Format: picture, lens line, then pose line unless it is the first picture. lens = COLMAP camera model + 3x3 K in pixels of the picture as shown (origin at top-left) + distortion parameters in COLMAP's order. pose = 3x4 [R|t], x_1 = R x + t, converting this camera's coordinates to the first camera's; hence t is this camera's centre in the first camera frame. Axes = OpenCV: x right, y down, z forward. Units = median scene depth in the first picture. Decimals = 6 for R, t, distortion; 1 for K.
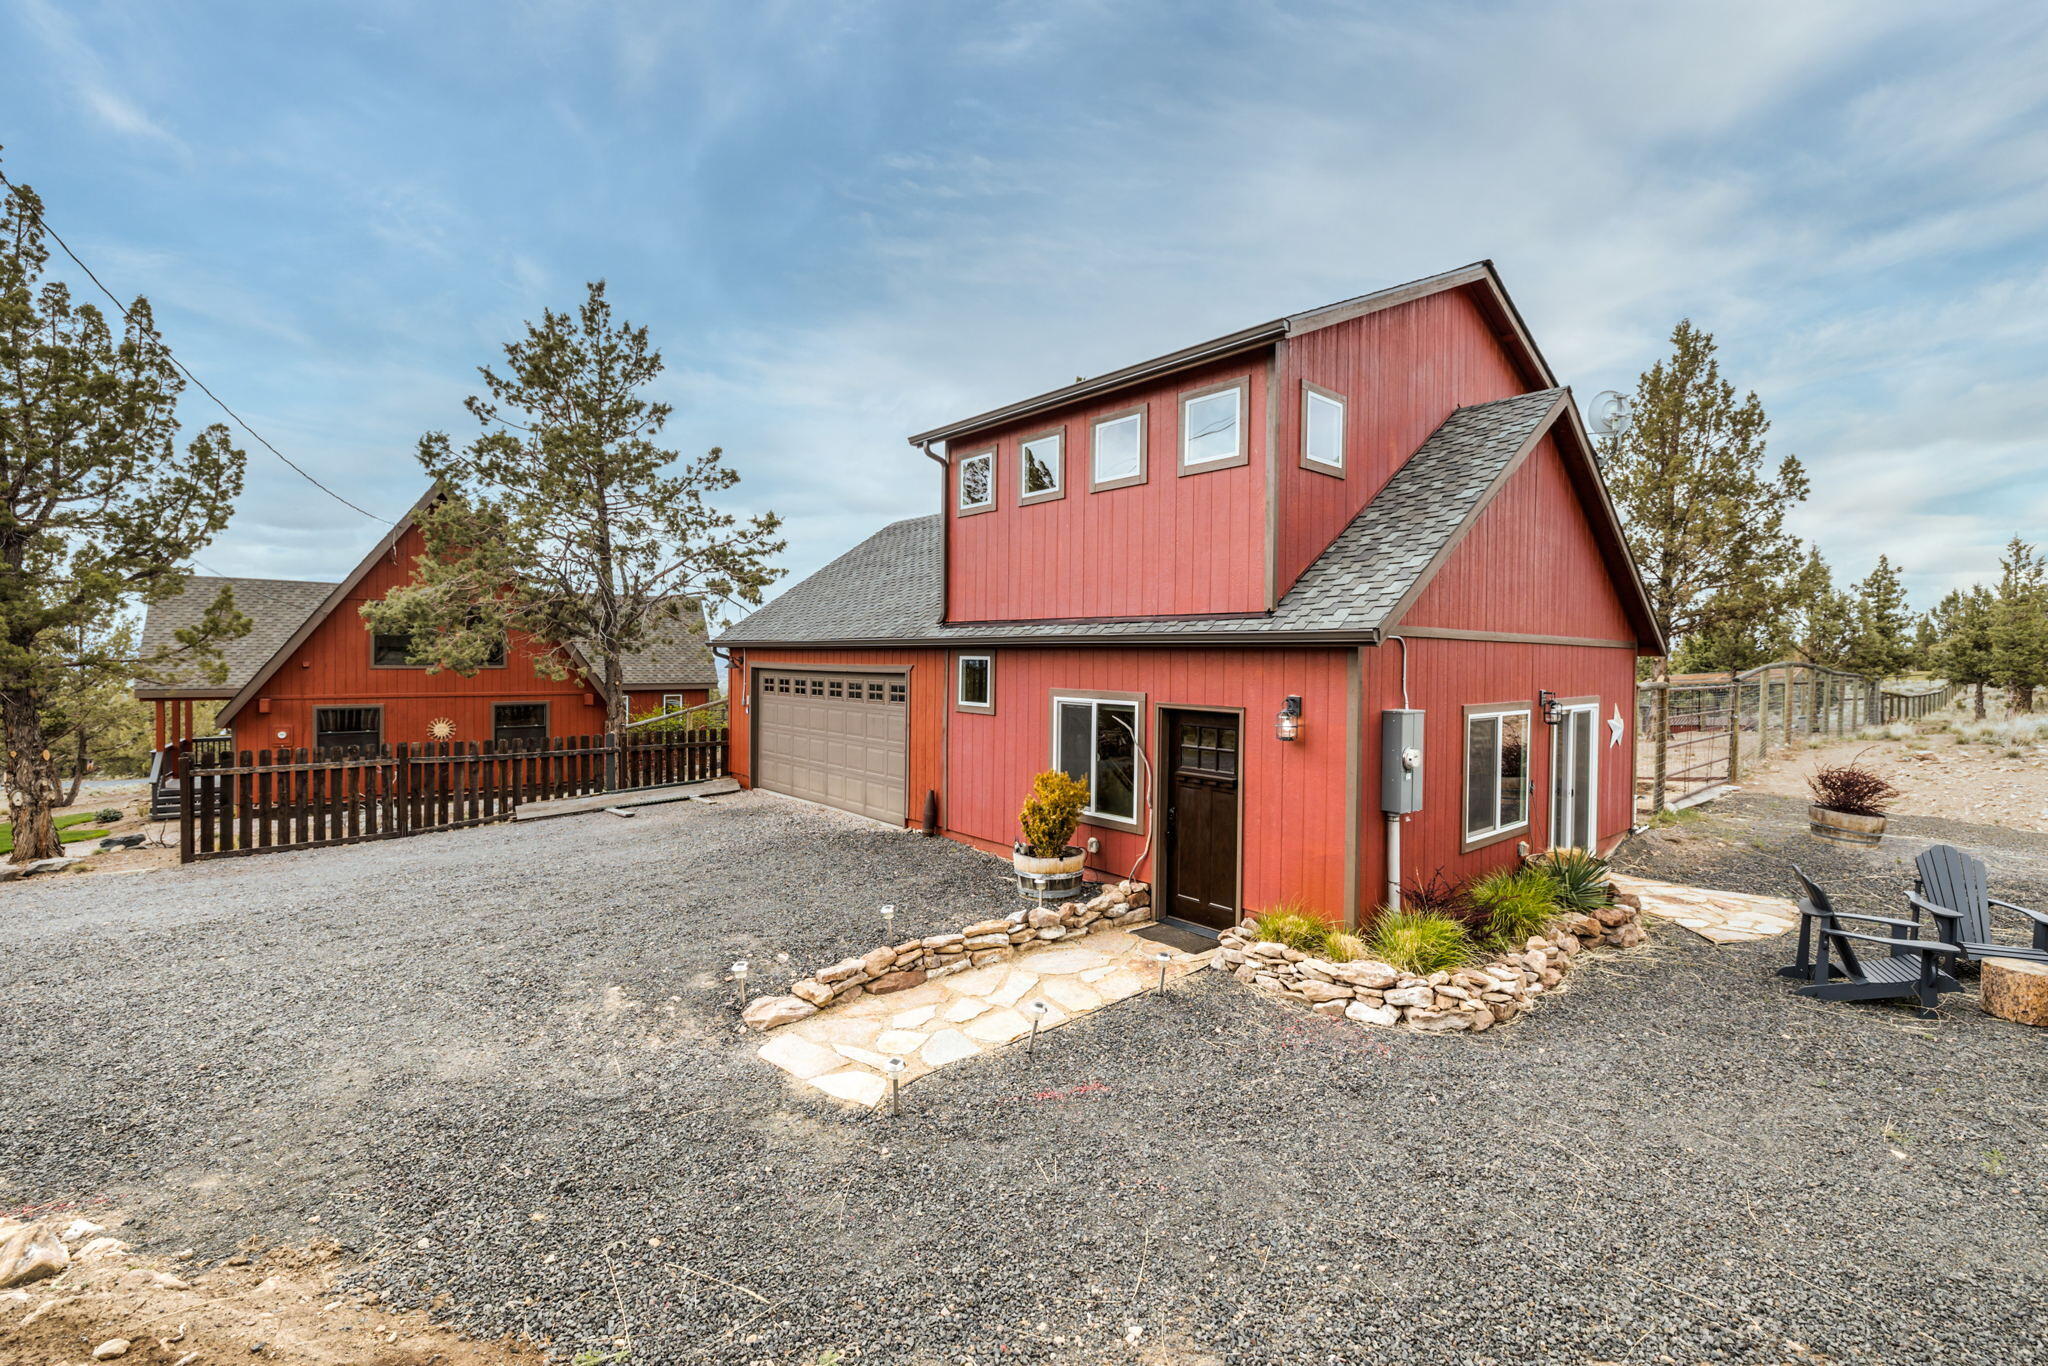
lens RADIAL K [[883.5, 0, 1020.0], [0, 883.5, 662.2], [0, 0, 1]] dist [0.002217, 0.000650]
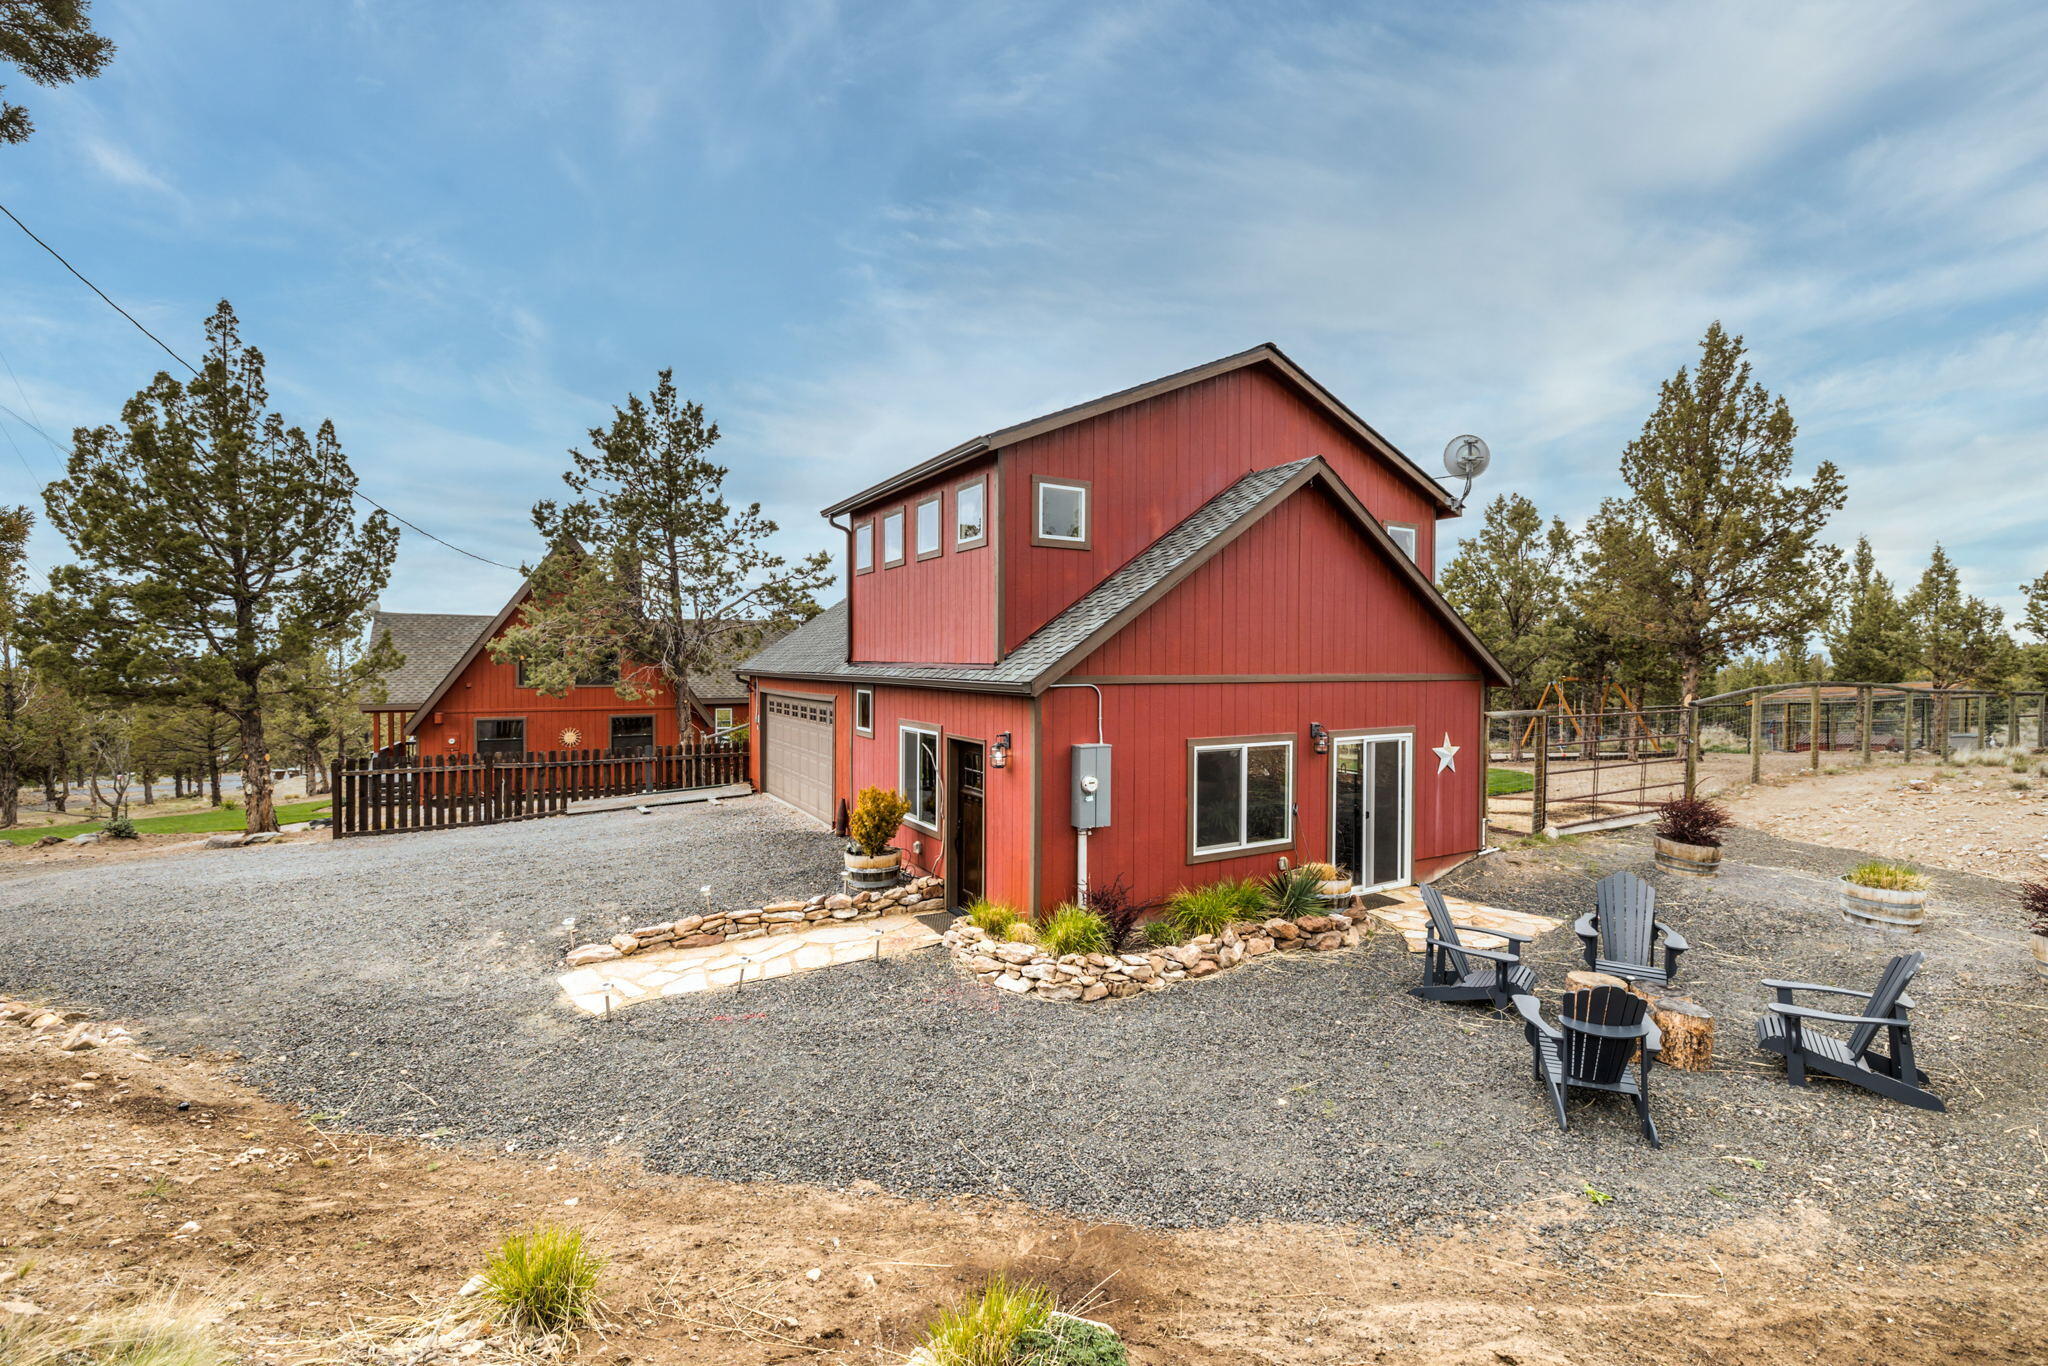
lens RADIAL K [[877.3, 0, 1016.1], [0, 877.3, 664.5], [0, 0, 1]] dist [0.002573, 0.000413]
pose [[0.981578, -0.005877, -0.190969, 0.478692], [0.005351, 0.999980, -0.003268, -0.045914], [0.190985, 0.002186, 0.981591, -0.187010]]
